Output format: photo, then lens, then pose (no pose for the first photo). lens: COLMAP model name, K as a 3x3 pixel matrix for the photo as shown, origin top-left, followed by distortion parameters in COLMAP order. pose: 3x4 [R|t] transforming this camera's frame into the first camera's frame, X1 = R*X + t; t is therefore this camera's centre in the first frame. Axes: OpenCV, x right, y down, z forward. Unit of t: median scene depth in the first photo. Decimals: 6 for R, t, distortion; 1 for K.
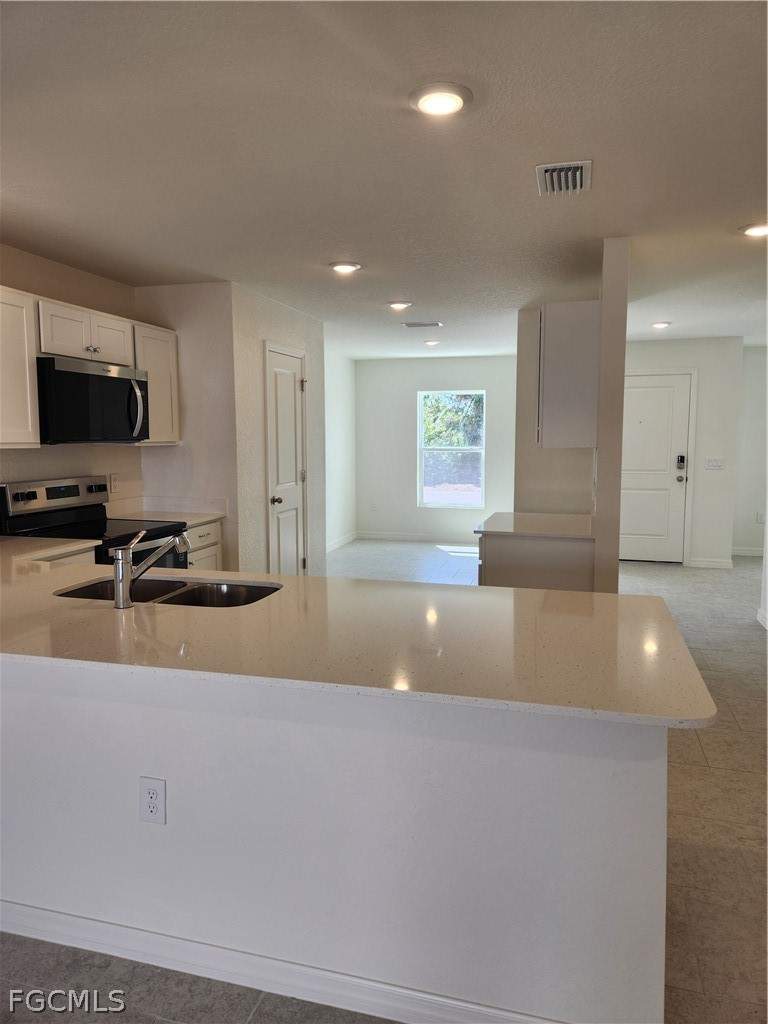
lens RADIAL K [[687.9, 0, 384.0], [0, 687.9, 512.0], [0, 0, 1]] dist [-0.000683, -0.001357]
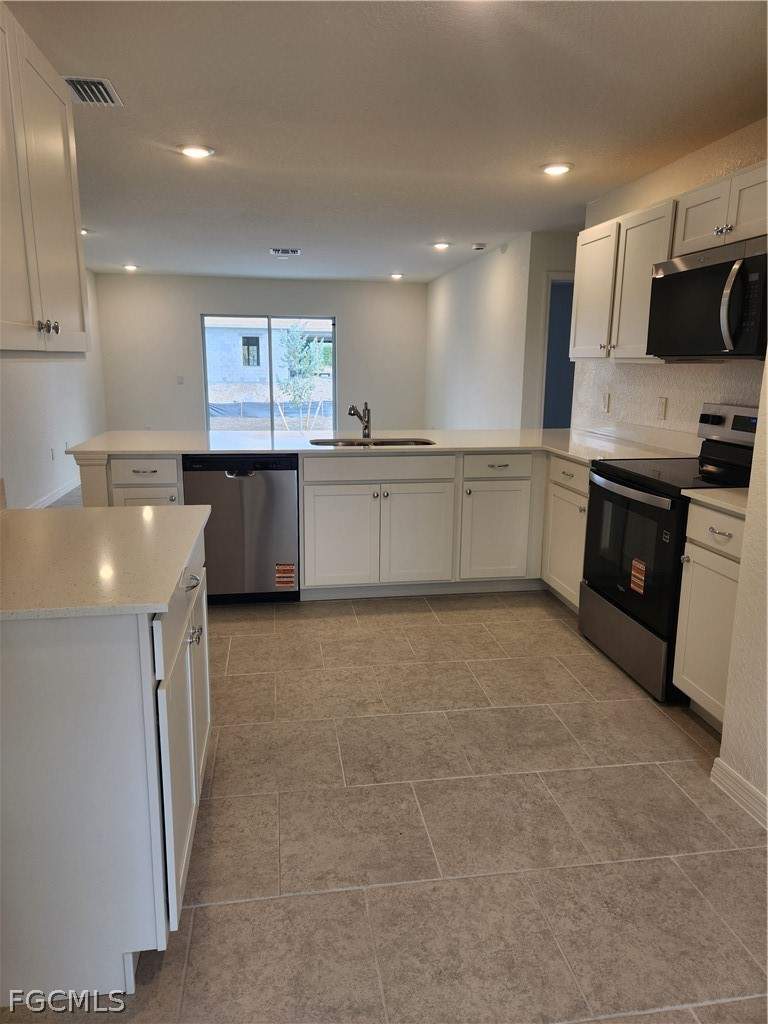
lens RADIAL K [[687.9, 0, 384.0], [0, 687.9, 512.0], [0, 0, 1]] dist [-0.000683, -0.001357]
pose [[-0.910460, 0.085599, -0.404642, 0.223552], [-0.047596, 0.950165, 0.308092, -0.151650], [0.410849, 0.299765, -0.861013, 1.503076]]
